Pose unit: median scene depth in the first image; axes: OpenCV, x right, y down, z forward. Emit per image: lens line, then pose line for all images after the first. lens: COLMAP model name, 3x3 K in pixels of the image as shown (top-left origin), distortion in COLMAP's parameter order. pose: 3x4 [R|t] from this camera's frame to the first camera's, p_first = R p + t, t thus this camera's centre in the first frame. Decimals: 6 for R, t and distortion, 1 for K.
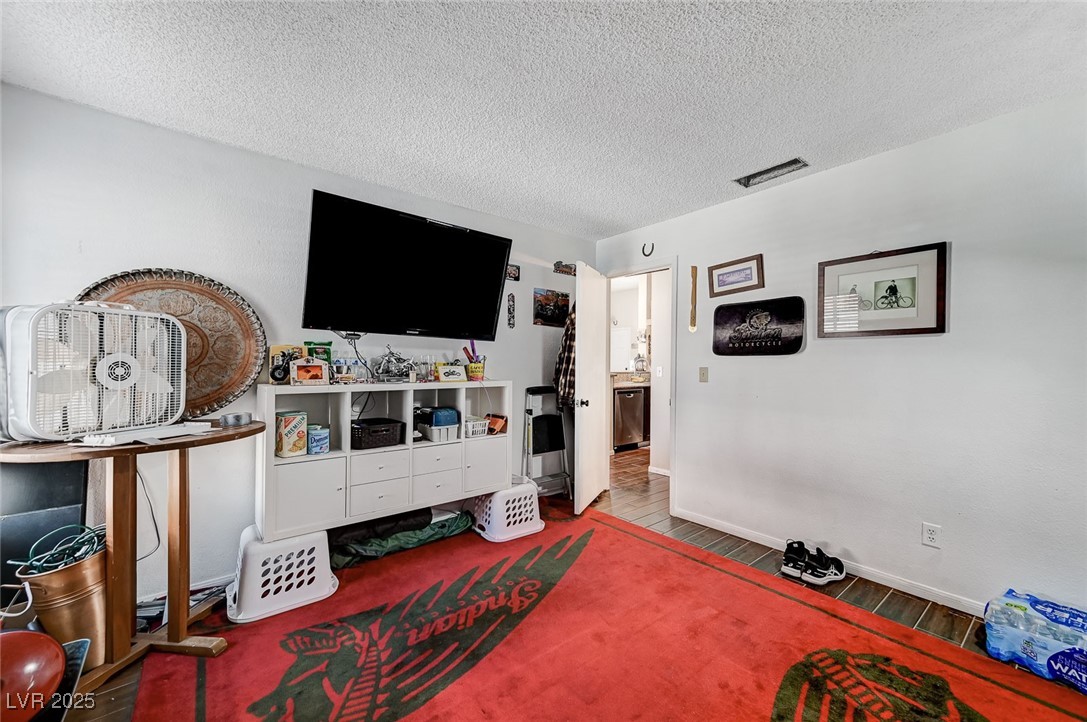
lens RADIAL K [[428.5, 0, 543.5], [0, 428.5, 361.0], [0, 0, 1]] dist [0.001071, 0.000262]
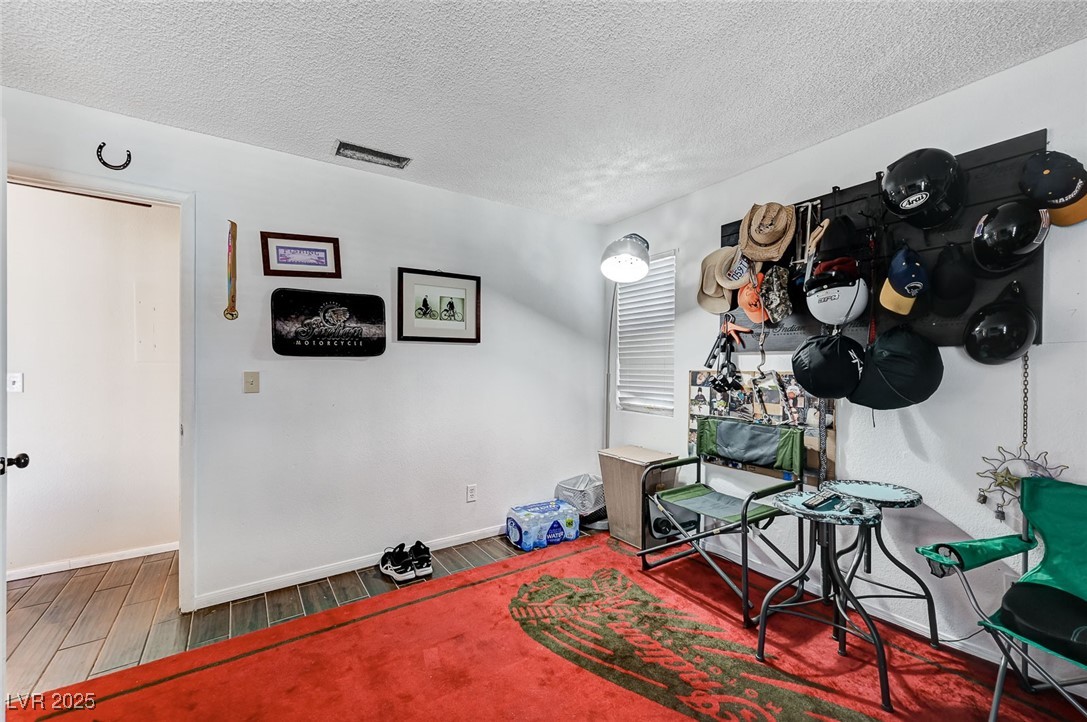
lens RADIAL K [[440.7, 0, 544.0], [0, 440.7, 369.2], [0, 0, 1]] dist [0.000238, 0.000114]
pose [[0.062681, -0.012112, 0.997960, -0.369850], [-0.001690, 0.999924, 0.012242, 0.001050], [-0.998032, -0.002454, 0.062656, 0.558152]]
